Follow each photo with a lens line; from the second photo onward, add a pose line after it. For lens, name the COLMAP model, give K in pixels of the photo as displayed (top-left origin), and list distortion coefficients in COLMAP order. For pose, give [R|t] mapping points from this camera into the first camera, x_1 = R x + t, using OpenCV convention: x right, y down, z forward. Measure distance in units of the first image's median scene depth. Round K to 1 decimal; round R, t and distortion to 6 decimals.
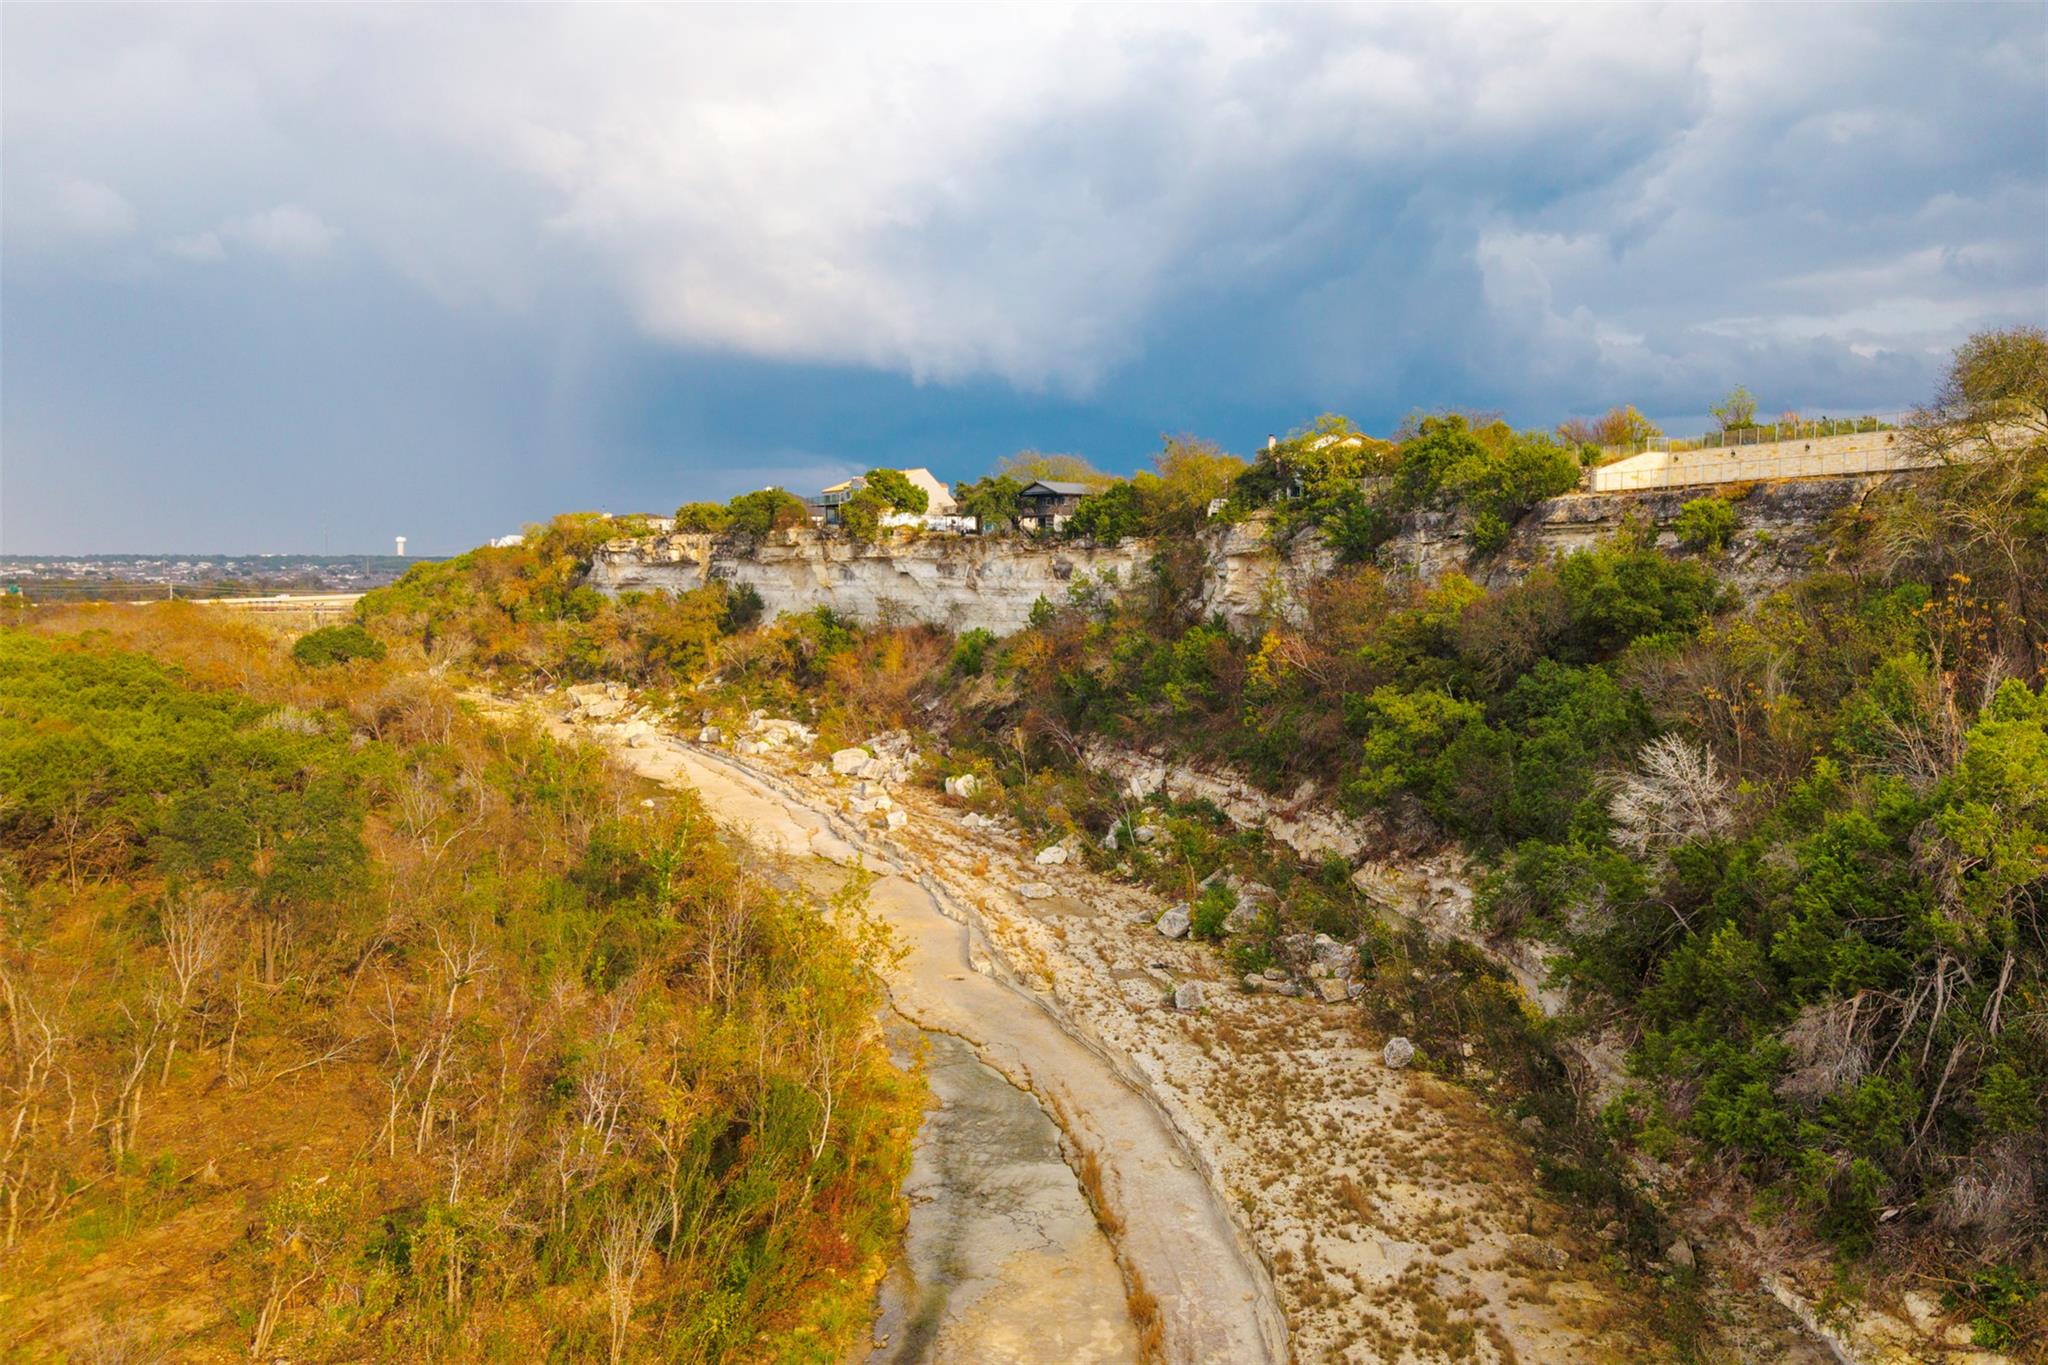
lens RADIAL K [[1712.8, 0, 1024.0], [0, 1712.8, 682.5], [0, 0, 1]] dist [0.144352, -0.173265]
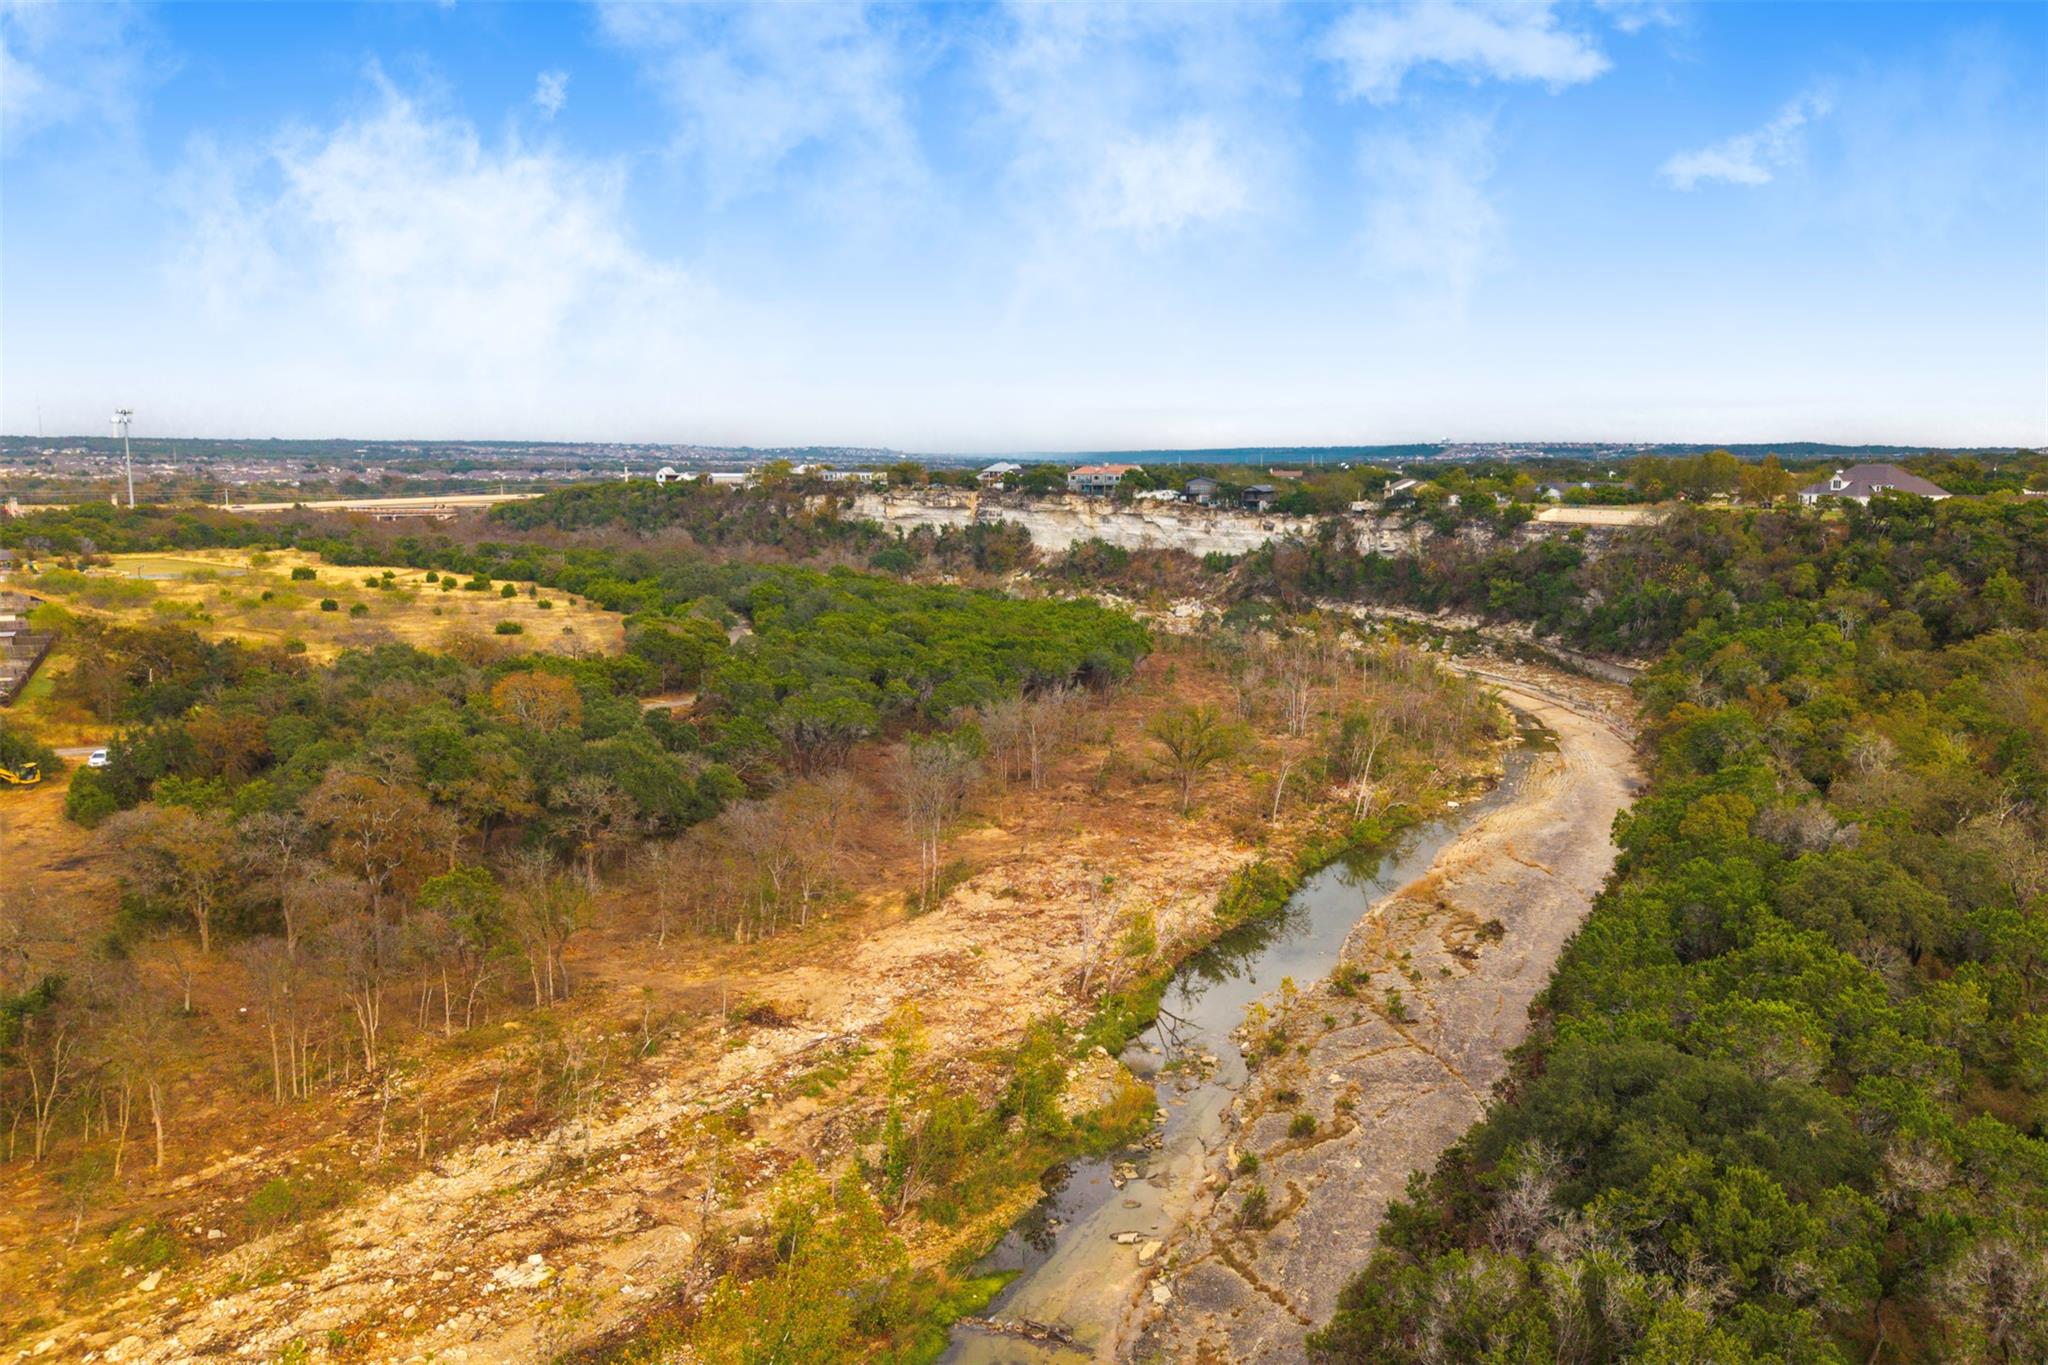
lens RADIAL K [[1712.8, 0, 1024.0], [0, 1712.8, 682.5], [0, 0, 1]] dist [0.144352, -0.173265]
pose [[0.986217, -0.016835, 0.164601, -0.688789], [0.005582, 0.997629, 0.068592, -0.017419], [-0.165365, -0.066728, 0.983972, -1.230602]]
